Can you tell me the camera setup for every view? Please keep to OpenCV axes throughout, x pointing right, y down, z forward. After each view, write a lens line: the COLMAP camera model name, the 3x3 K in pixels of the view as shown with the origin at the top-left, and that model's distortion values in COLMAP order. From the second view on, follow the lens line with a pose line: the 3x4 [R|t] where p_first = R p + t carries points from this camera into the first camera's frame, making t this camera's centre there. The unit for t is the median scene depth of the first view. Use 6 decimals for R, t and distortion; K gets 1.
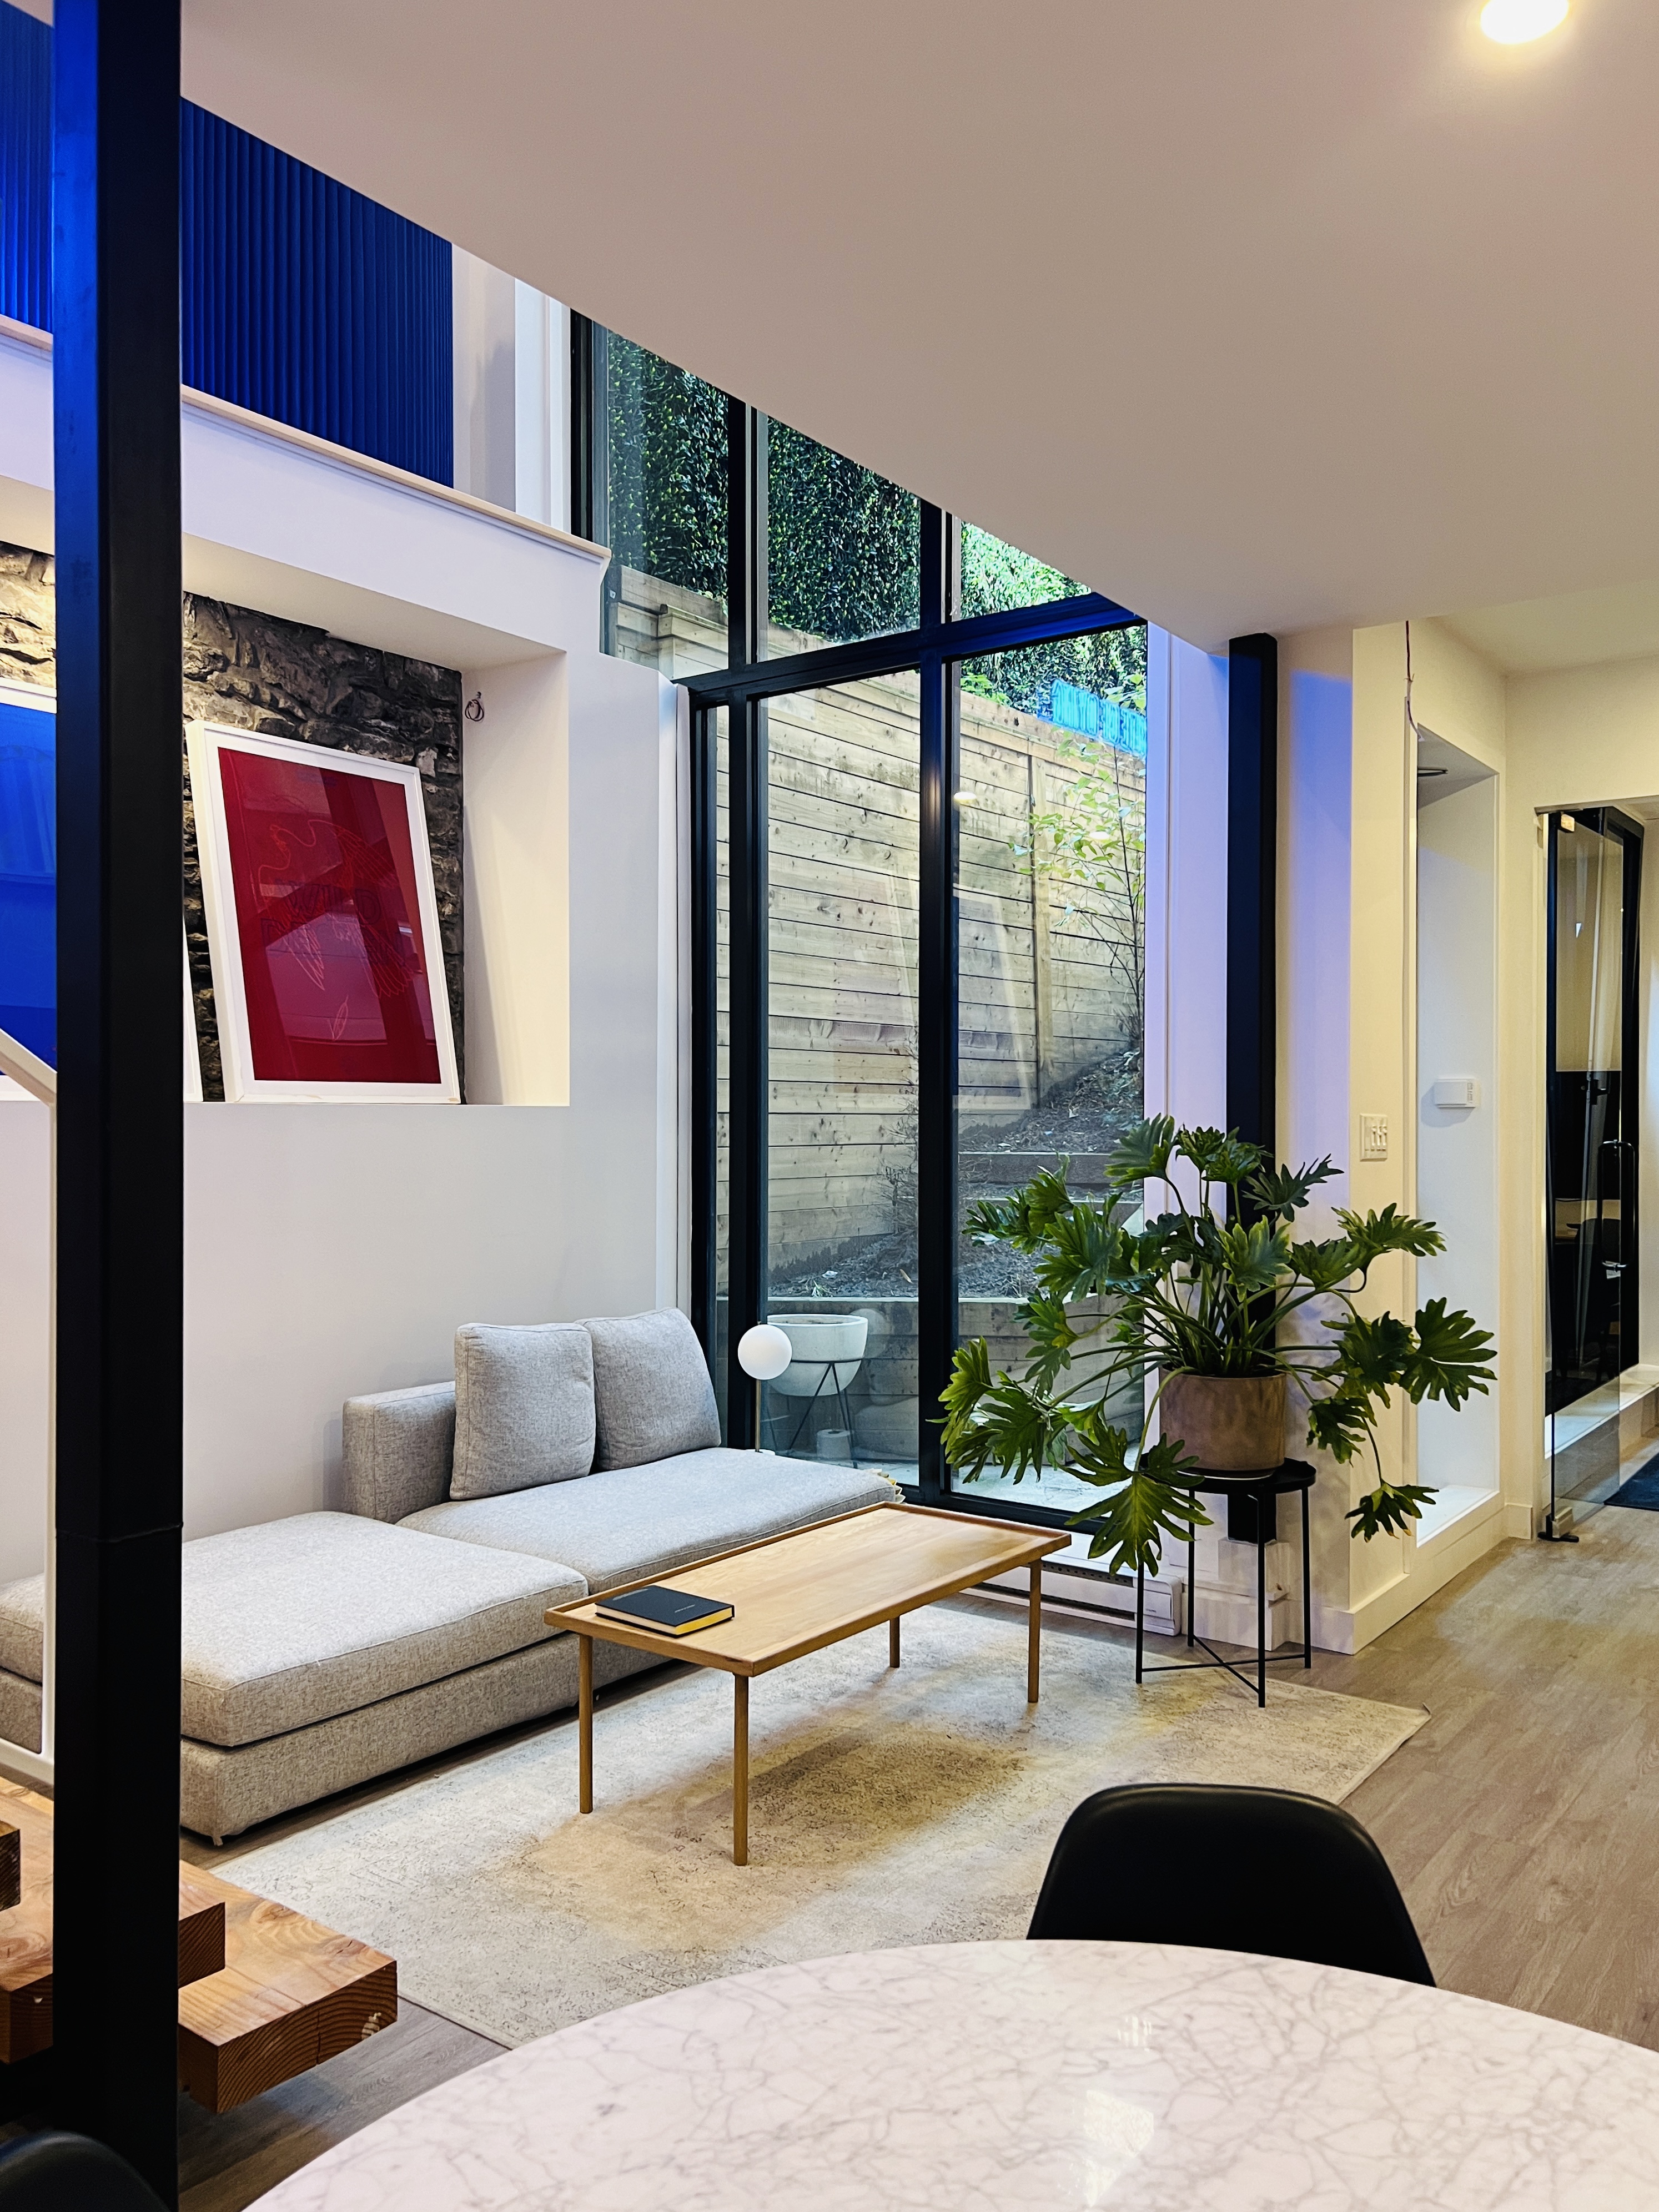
lens RADIAL K [[1667.2, 0, 829.5], [0, 1667.2, 1106.0], [0, 0, 1]] dist [0.000459, -0.001482]
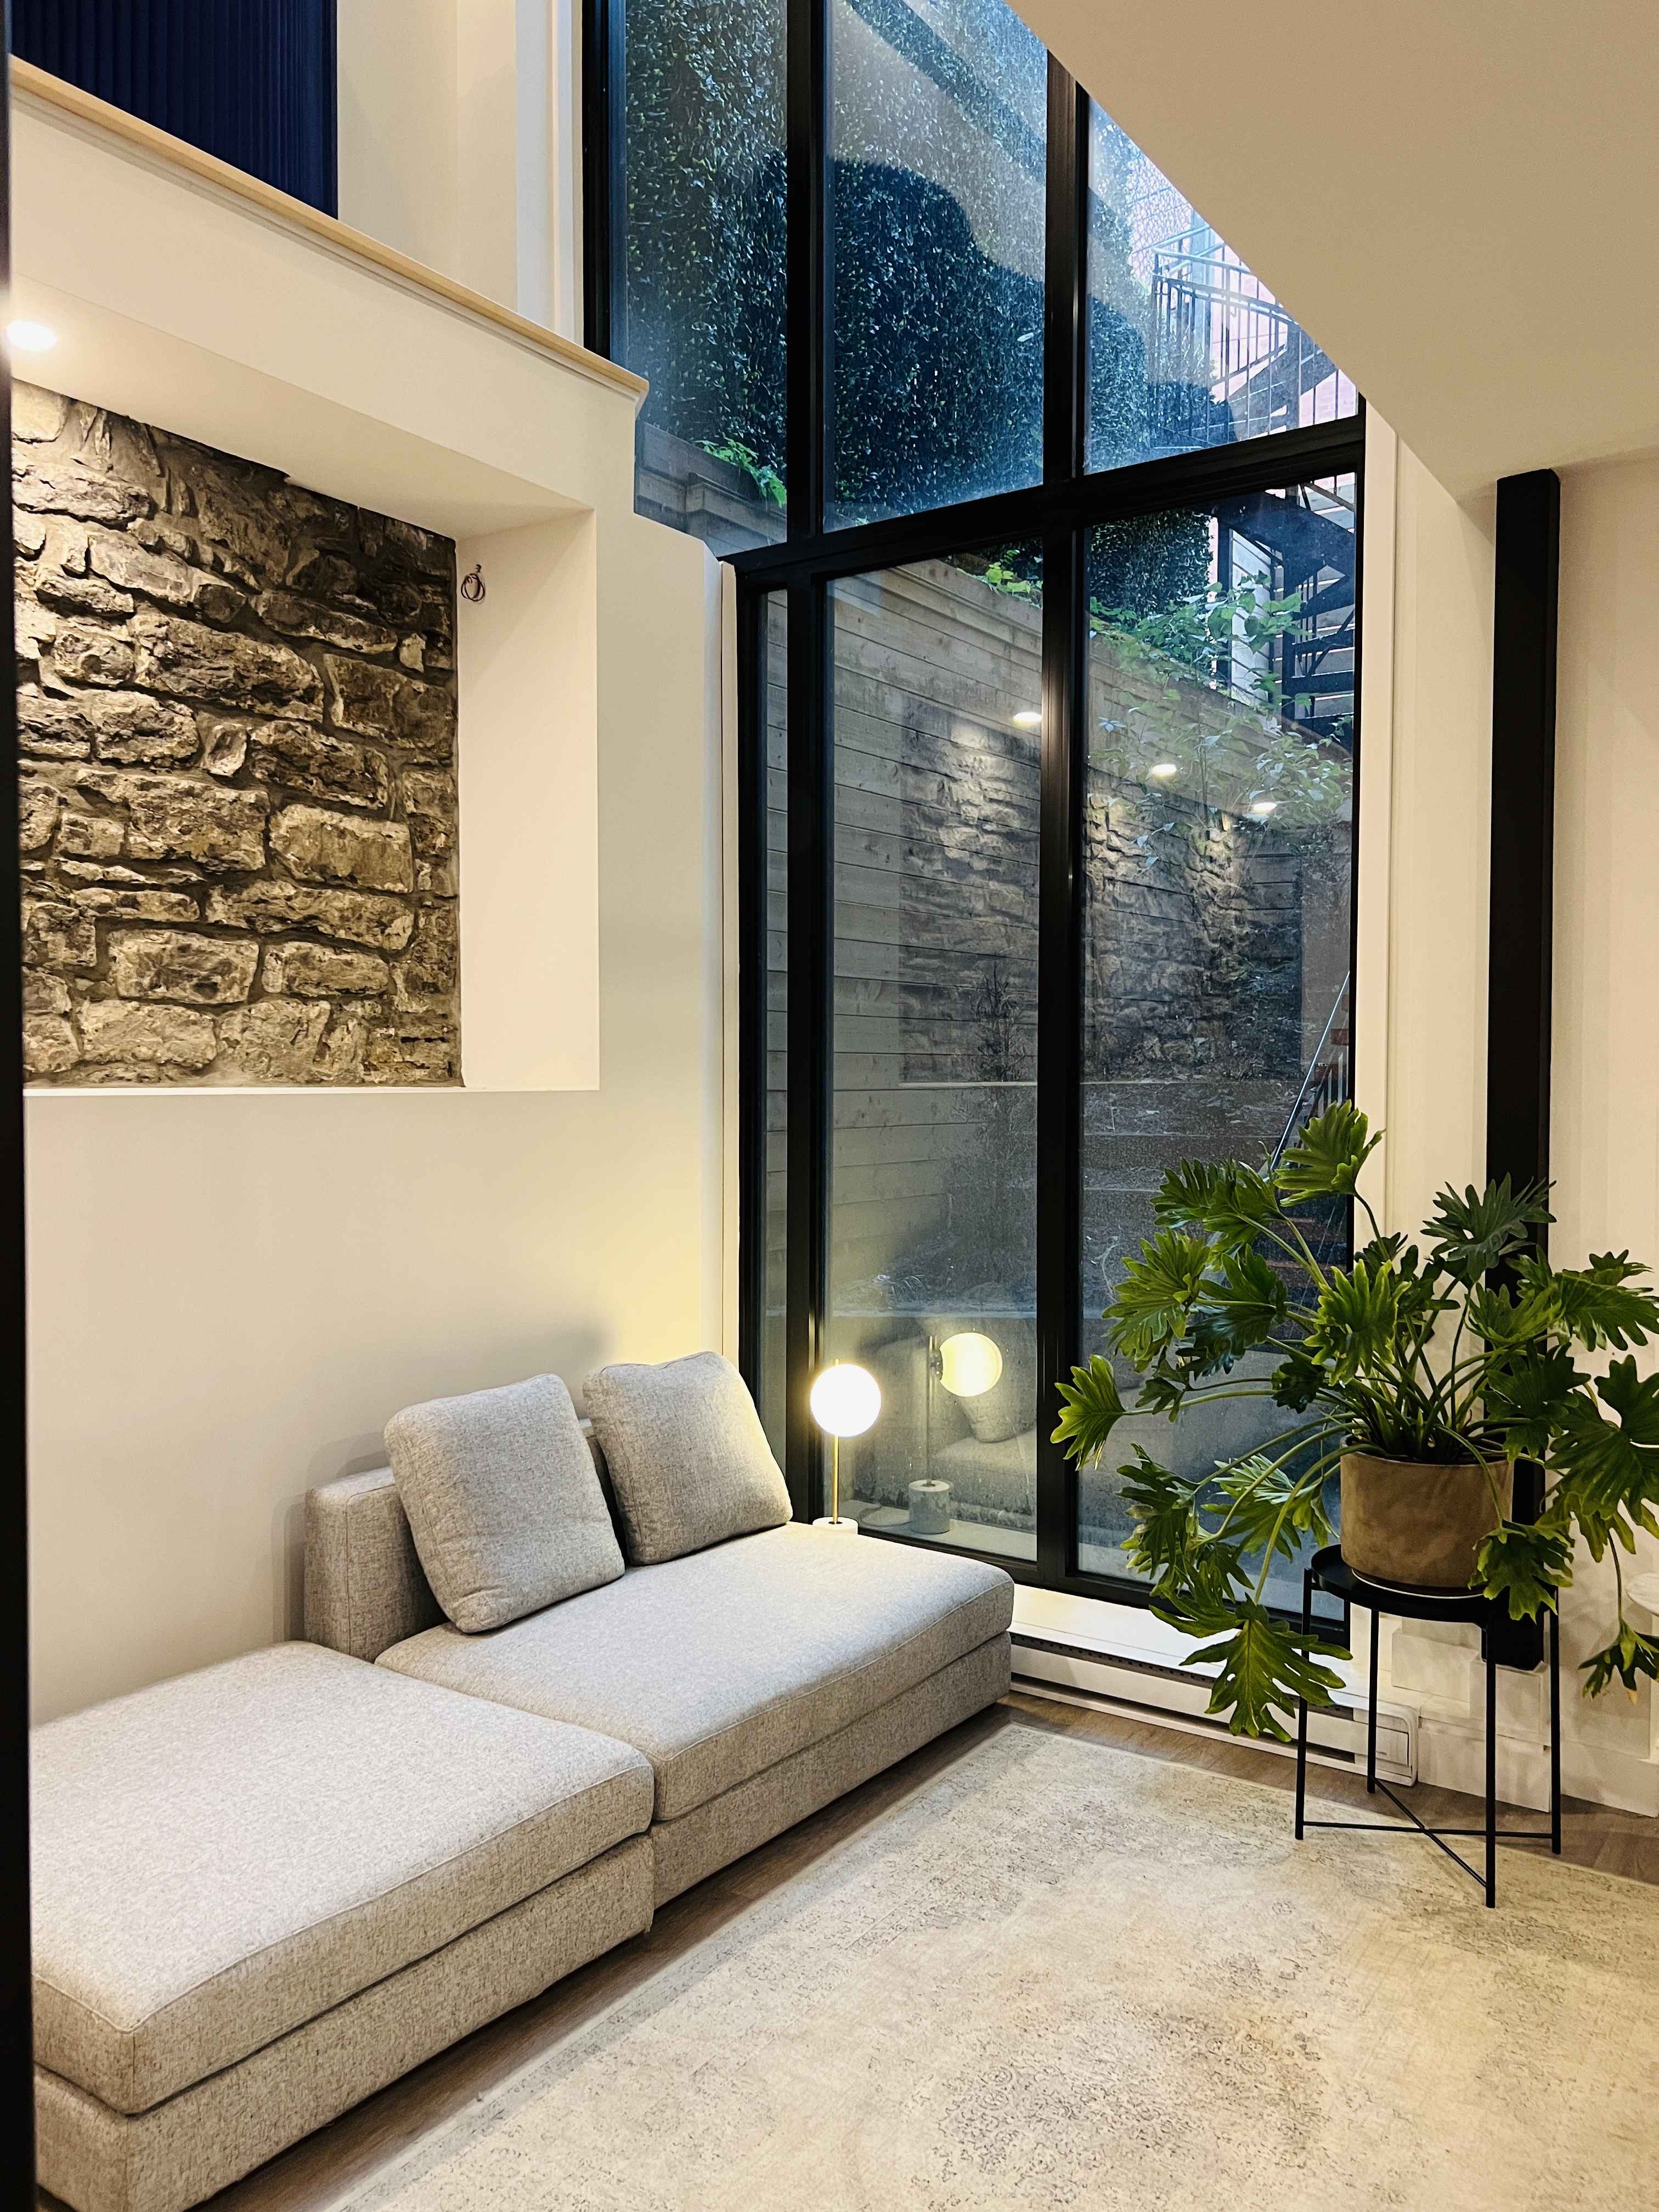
lens RADIAL K [[1806.5, 0, 829.5], [0, 1806.5, 1106.0], [0, 0, 1]] dist [0.068974, 0.005776]
pose [[0.999937, 0.011245, 0.000686, -0.042254], [-0.011257, 0.999704, 0.021563, -0.011015], [-0.000444, -0.021570, 0.999767, 0.130288]]
